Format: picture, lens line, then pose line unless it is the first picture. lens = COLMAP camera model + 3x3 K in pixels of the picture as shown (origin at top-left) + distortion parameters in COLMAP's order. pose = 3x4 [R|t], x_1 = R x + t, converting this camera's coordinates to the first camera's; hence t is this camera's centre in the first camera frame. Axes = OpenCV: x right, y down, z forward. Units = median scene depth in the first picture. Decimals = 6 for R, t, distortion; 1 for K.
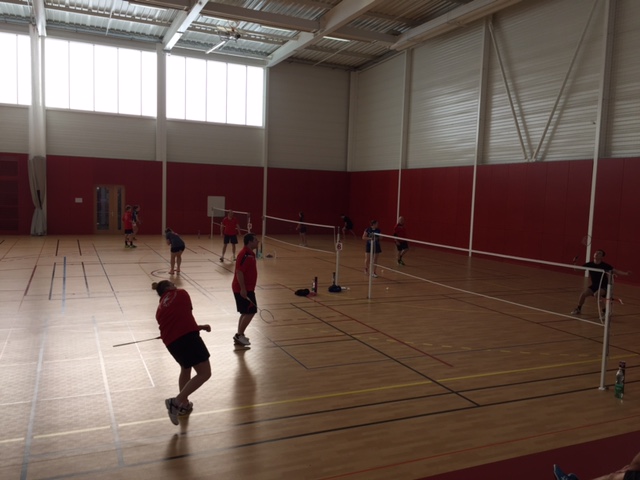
lens RADIAL K [[534.6, 0, 316.5], [0, 534.6, 261.8], [0, 0, 1]] dist [0.016828, -0.009106]
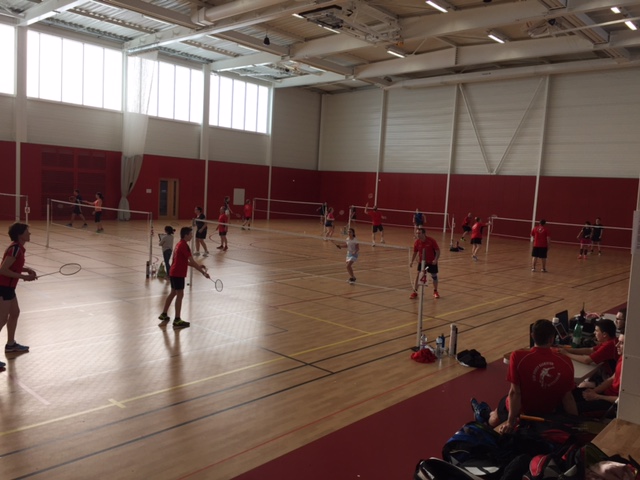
lens RADIAL K [[547.8, 0, 329.9], [0, 547.8, 215.3], [0, 0, 1]] dist [0.065900, -0.005429]
pose [[0.916804, -0.001562, 0.399336, -0.534907], [0.025593, 0.998166, -0.054851, 0.012017], [-0.398518, 0.060508, 0.915163, -0.241108]]
